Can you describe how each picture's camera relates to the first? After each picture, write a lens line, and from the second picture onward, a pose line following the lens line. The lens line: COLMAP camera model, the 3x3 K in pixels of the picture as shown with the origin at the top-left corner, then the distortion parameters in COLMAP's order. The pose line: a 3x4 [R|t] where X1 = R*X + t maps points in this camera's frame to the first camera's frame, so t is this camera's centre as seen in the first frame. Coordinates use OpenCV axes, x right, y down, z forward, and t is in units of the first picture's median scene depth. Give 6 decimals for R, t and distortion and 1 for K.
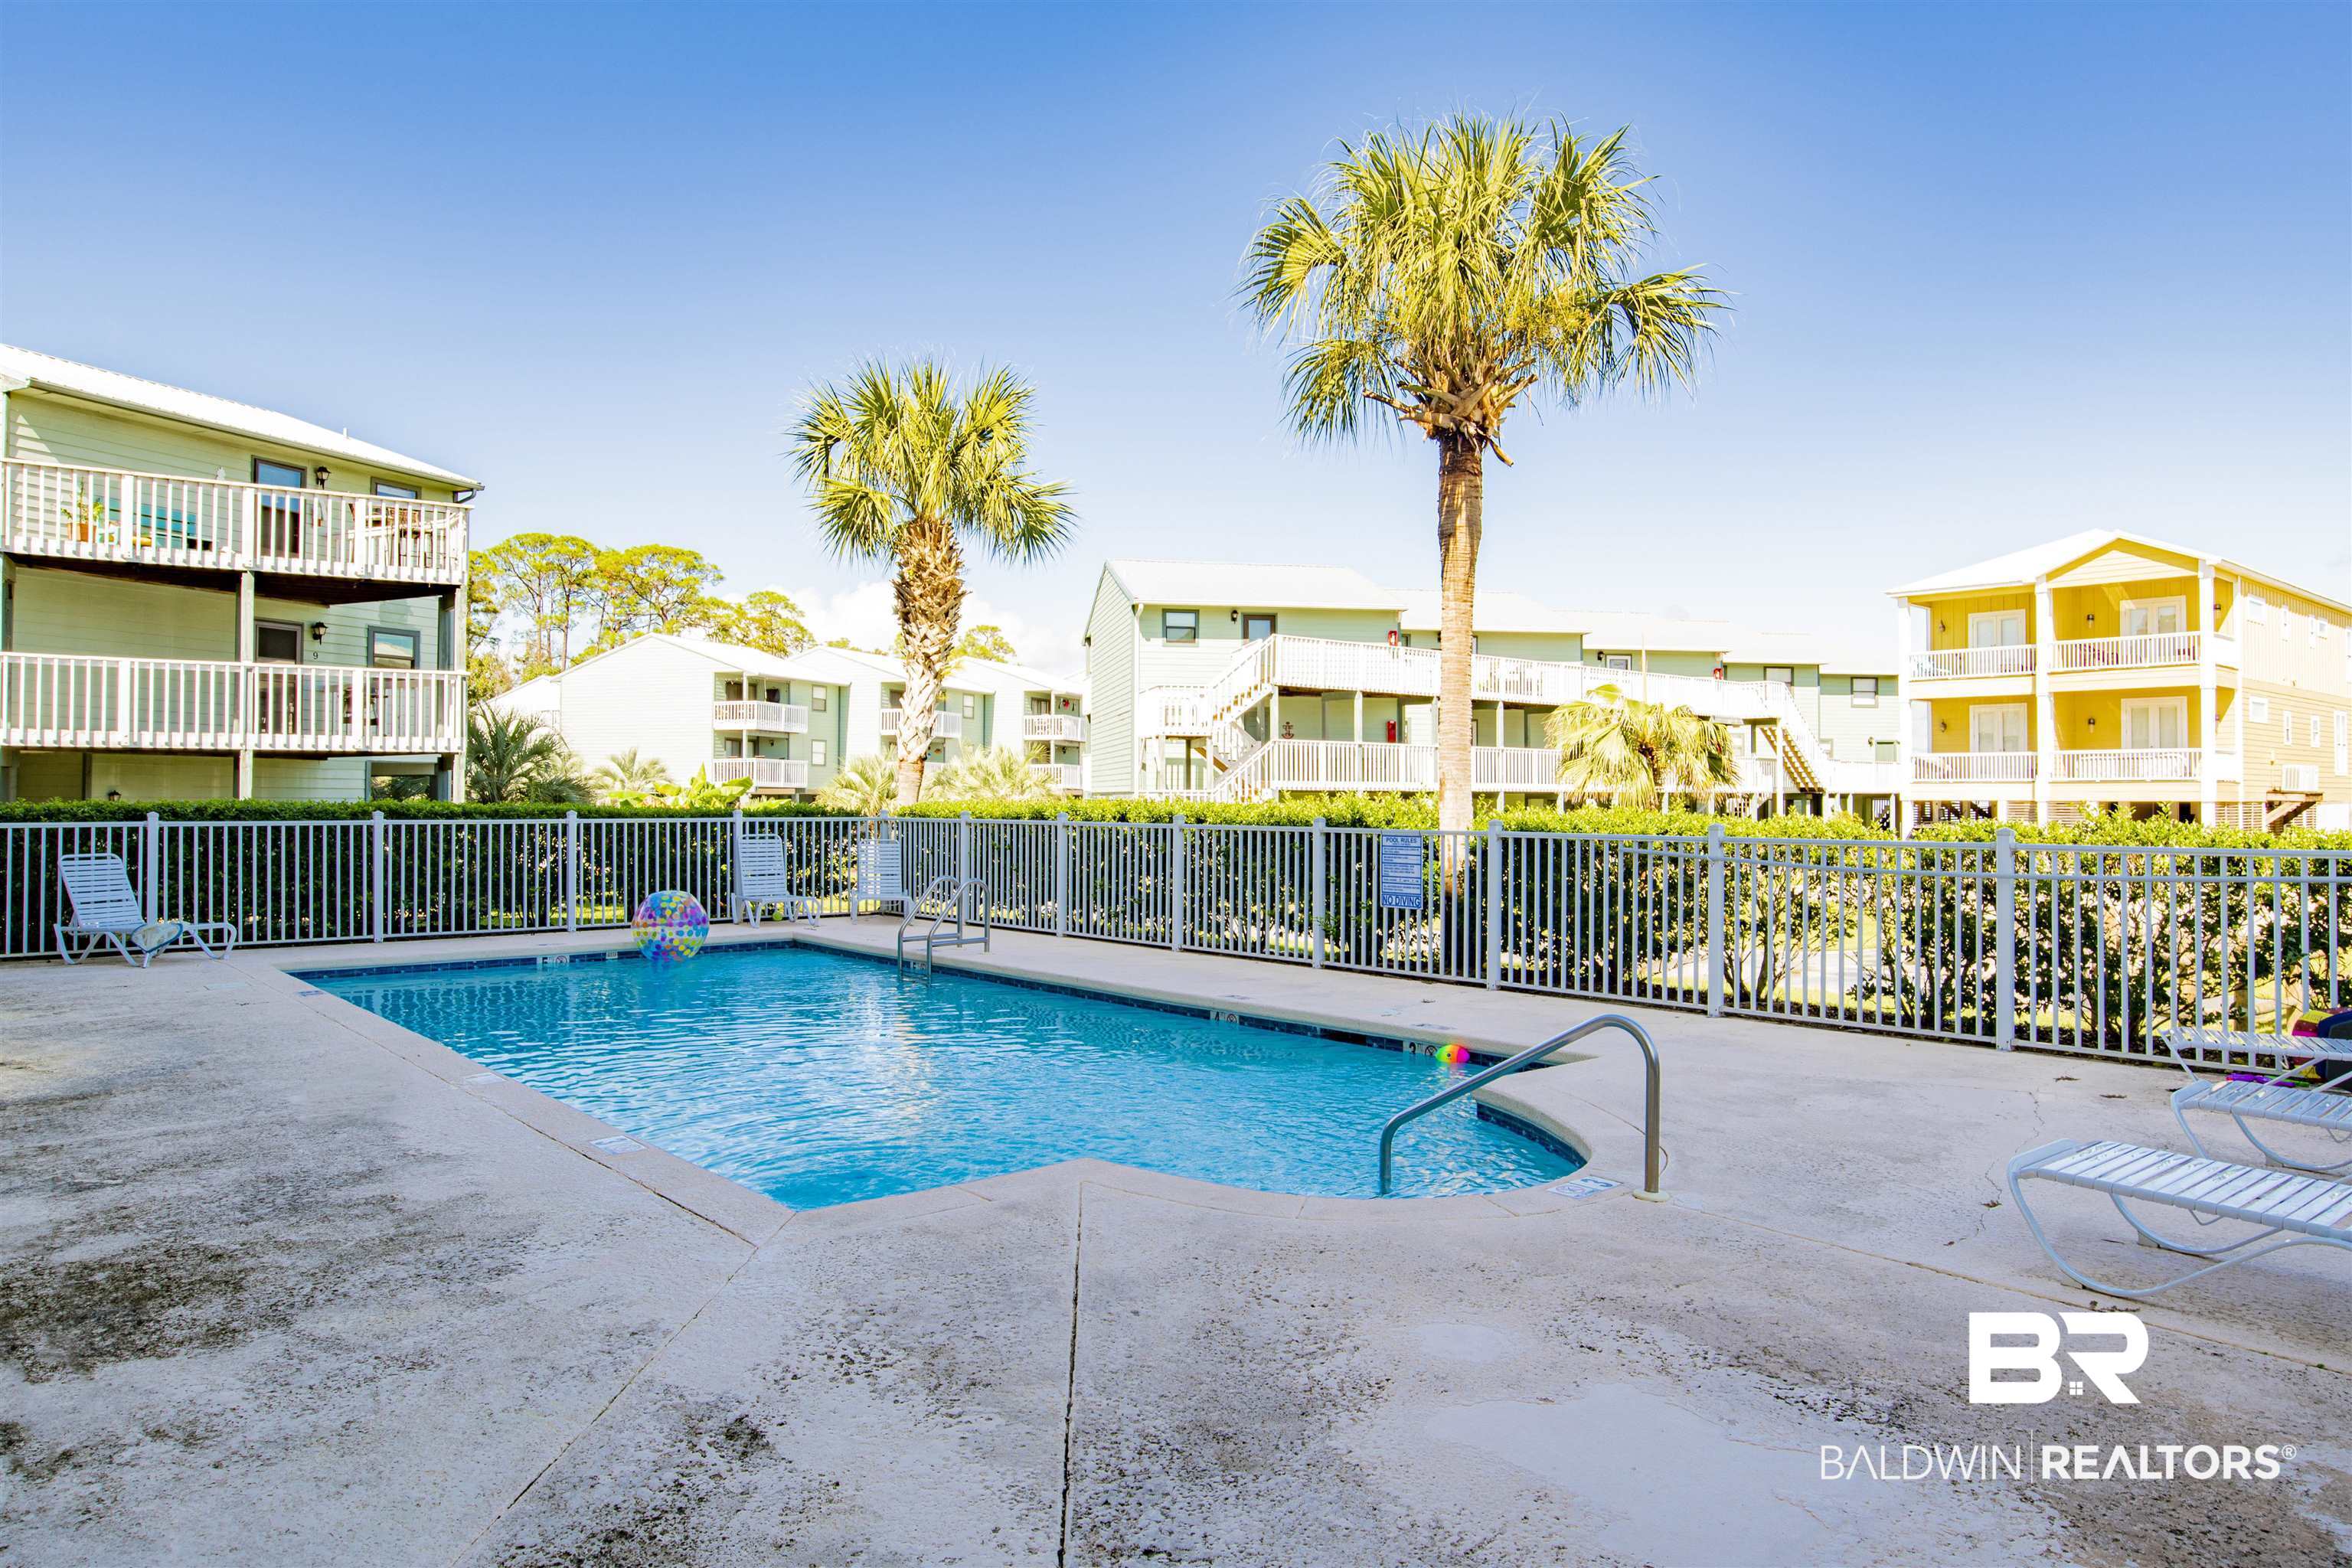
lens RADIAL K [[1533.1, 0, 1210.4], [0, 1533.1, 776.8], [0, 0, 1]] dist [-0.043513, 0.018901]
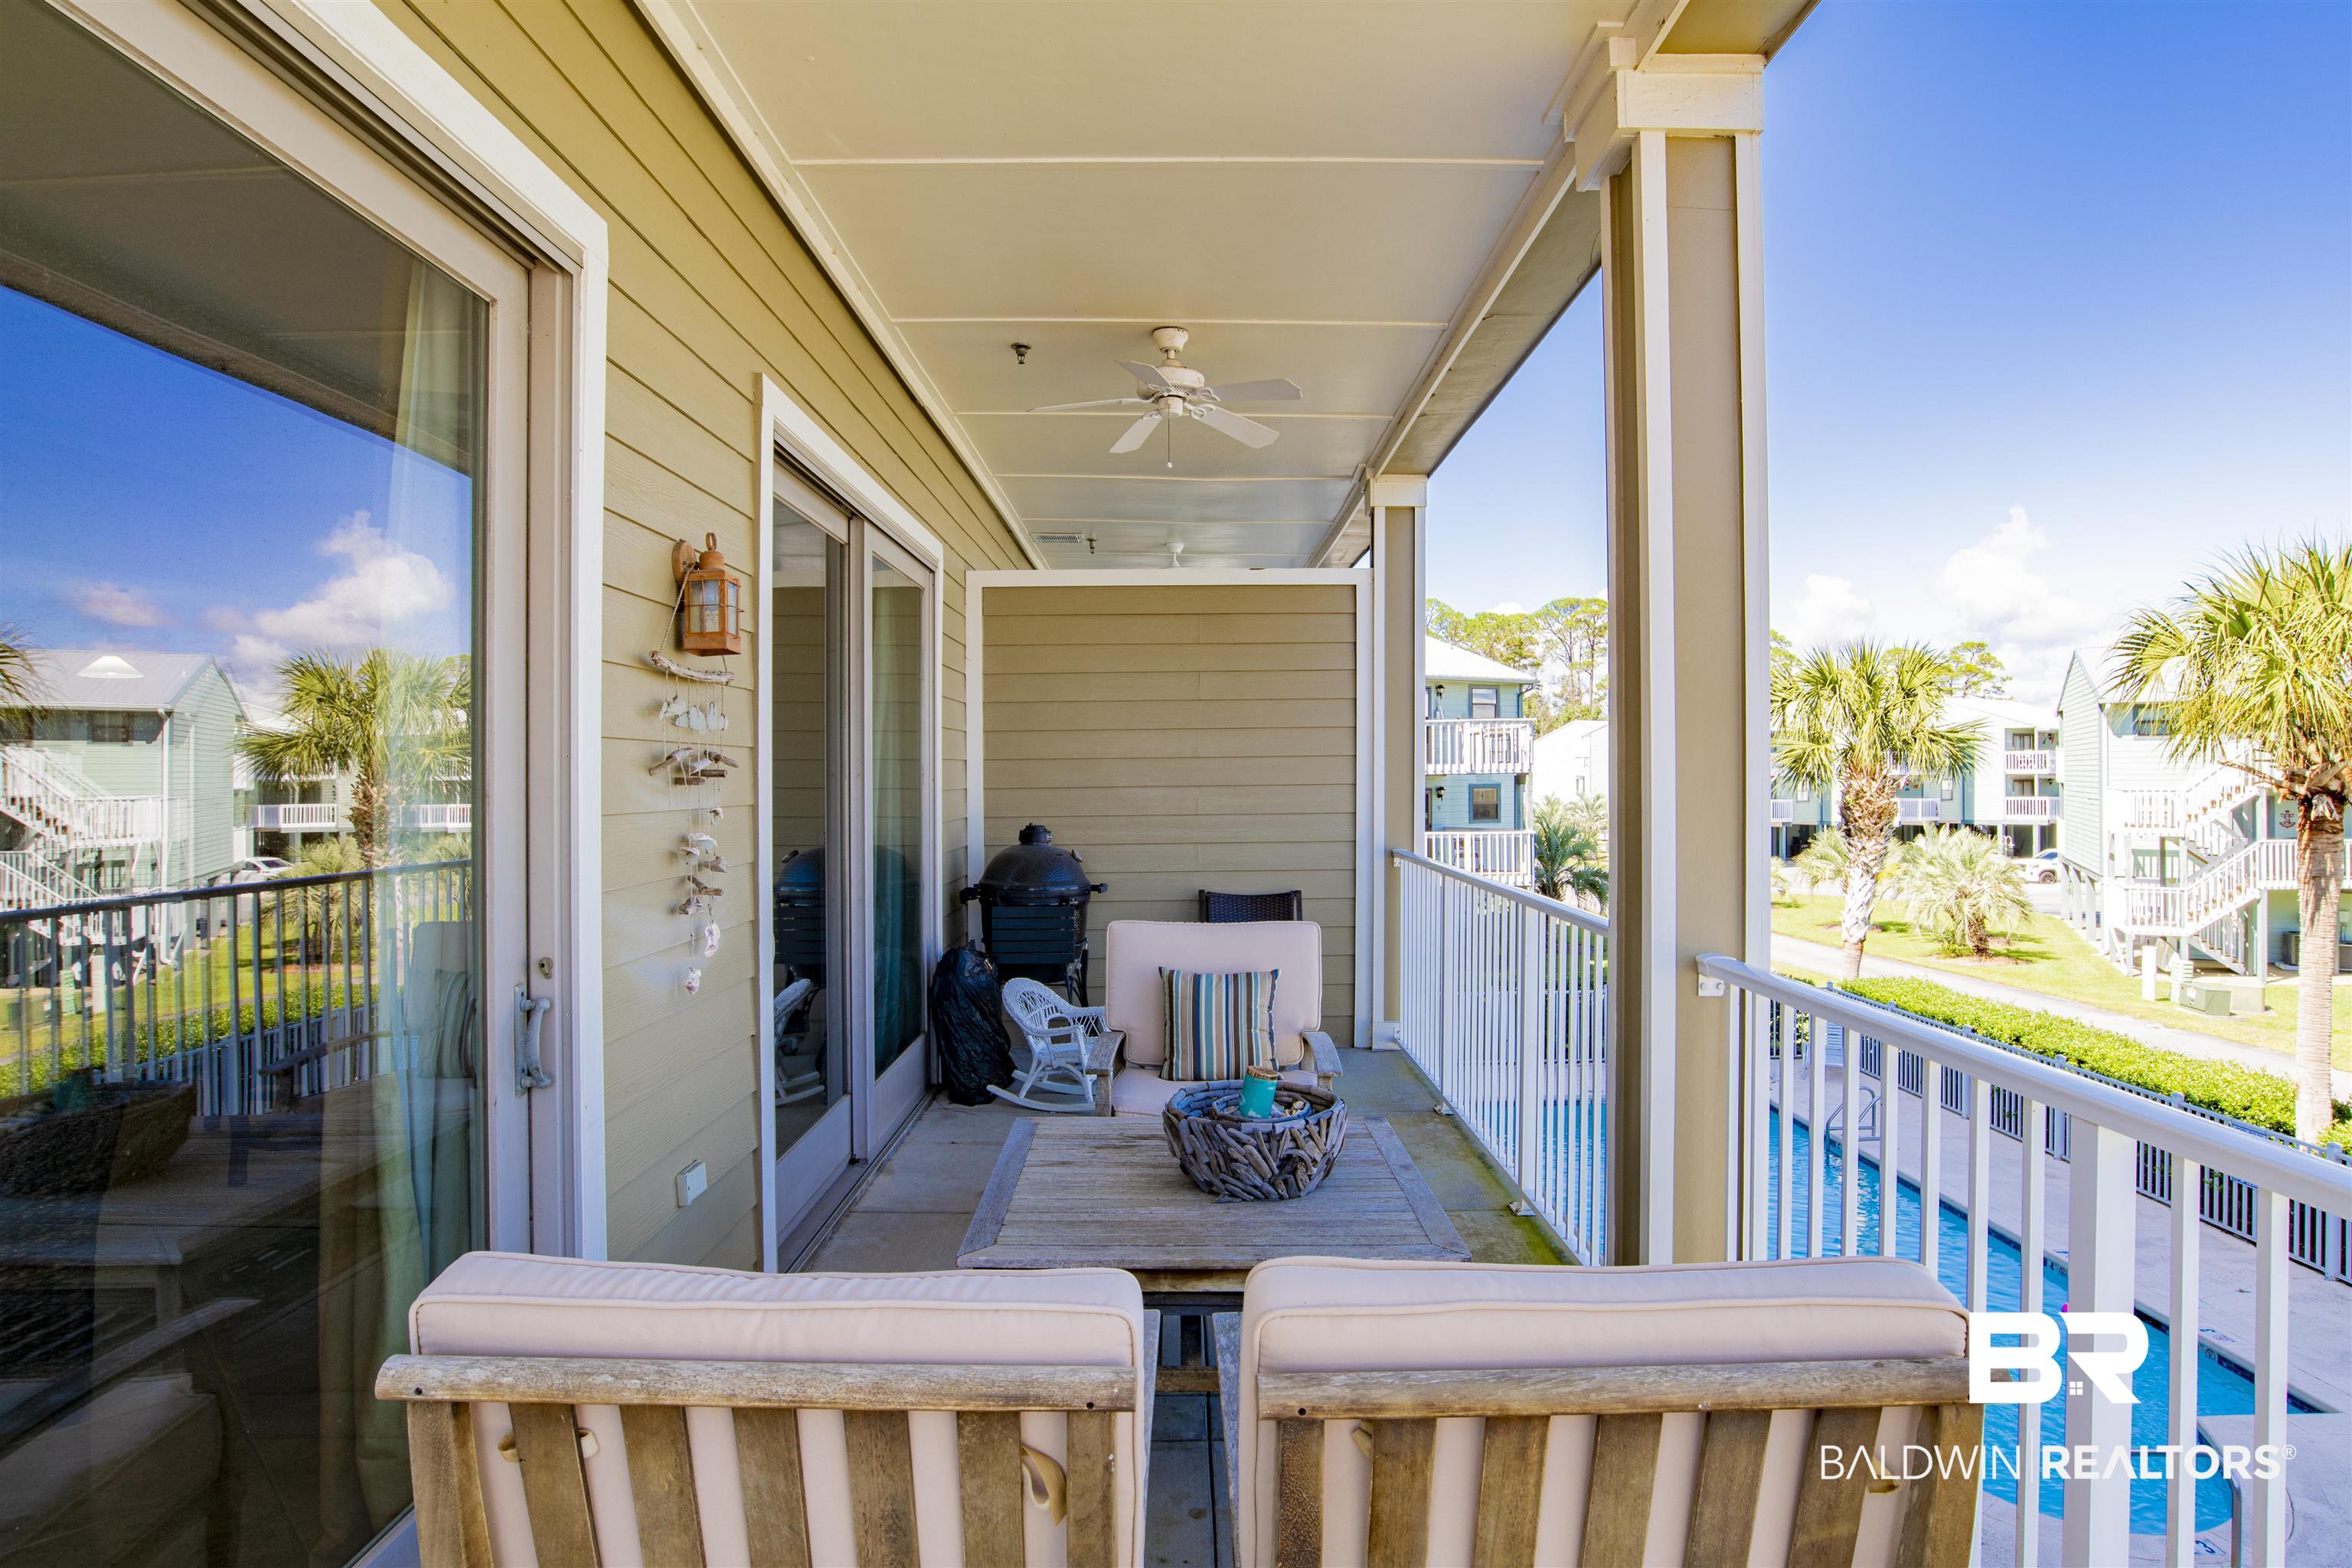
lens RADIAL K [[1302.4, 0, 1159.1], [0, 1302.4, 762.7], [0, 0, 1]] dist [-0.052969, 0.020295]
pose [[0.750058, -0.008405, -0.661319, 0.044818], [0.019492, 0.999766, 0.009402, -0.091523], [0.661085, -0.019942, 0.750046, -0.115085]]
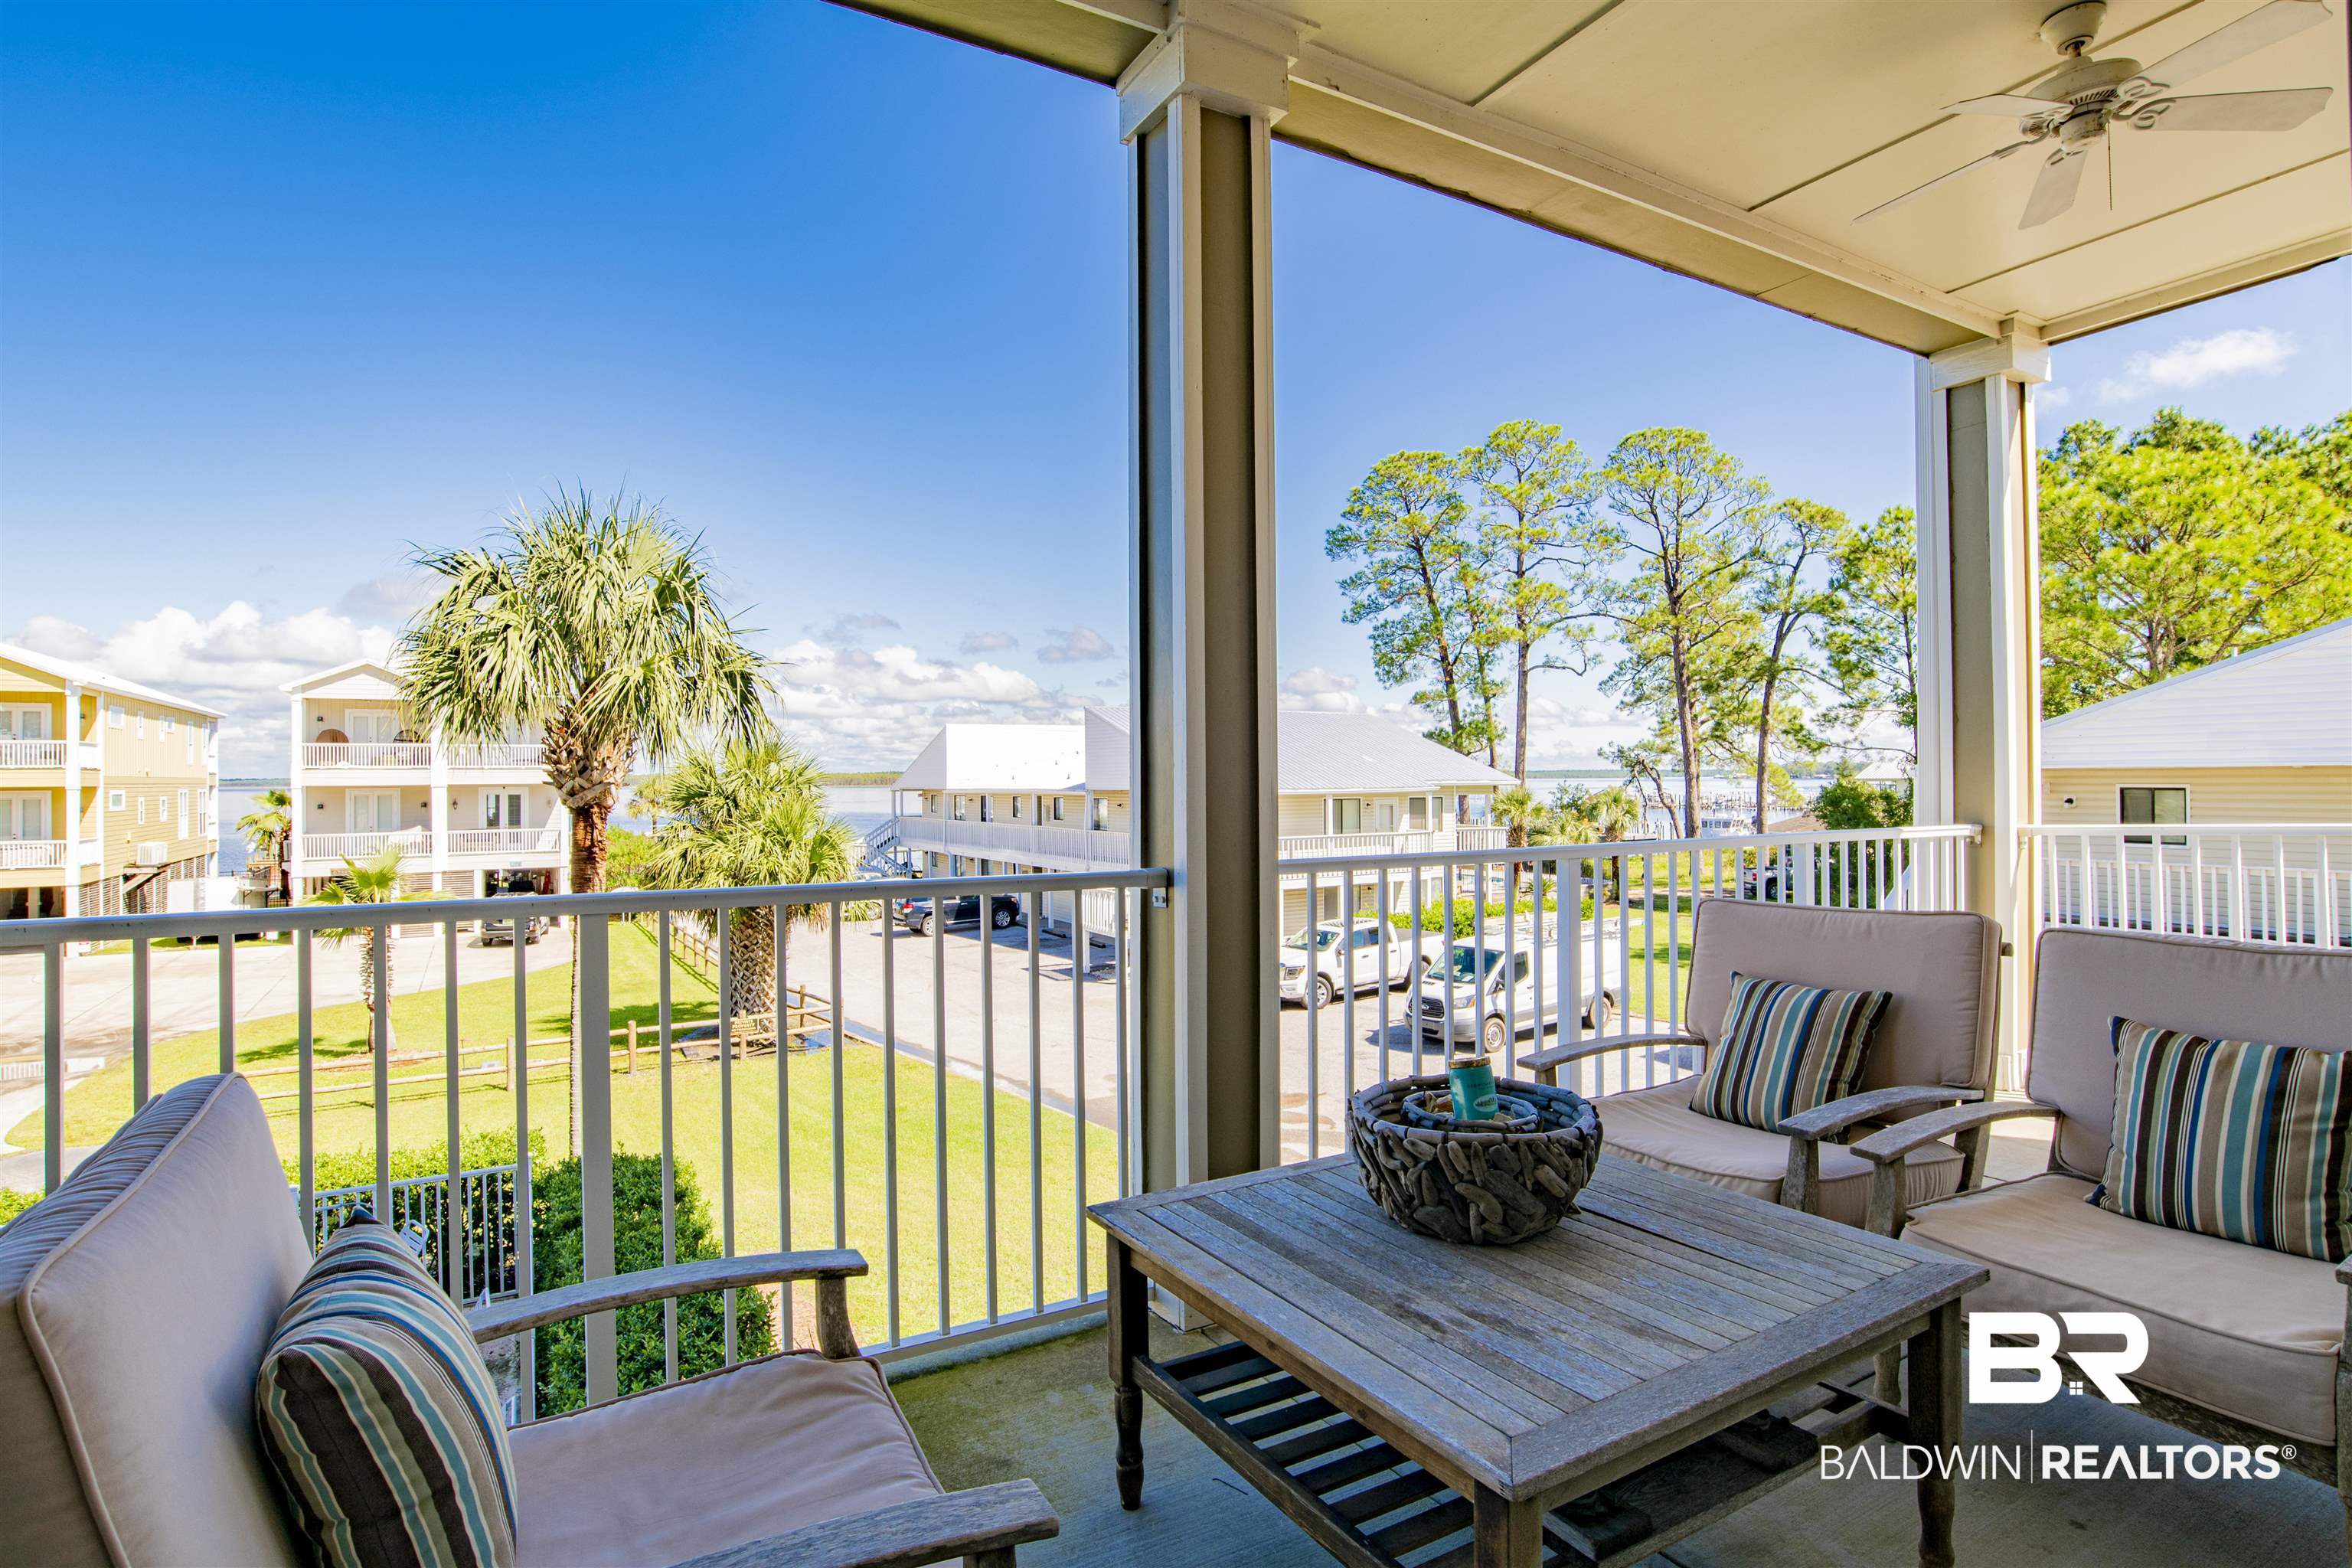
lens RADIAL K [[1198.6, 0, 1225.9], [0, 1198.6, 772.9], [0, 0, 1]] dist [-0.041161, 0.001193]
pose [[0.184243, 0.003066, 0.982876, -0.059276], [-0.013163, 0.999913, -0.000651, -0.084797], [-0.982793, -0.012818, 0.184267, -0.053639]]
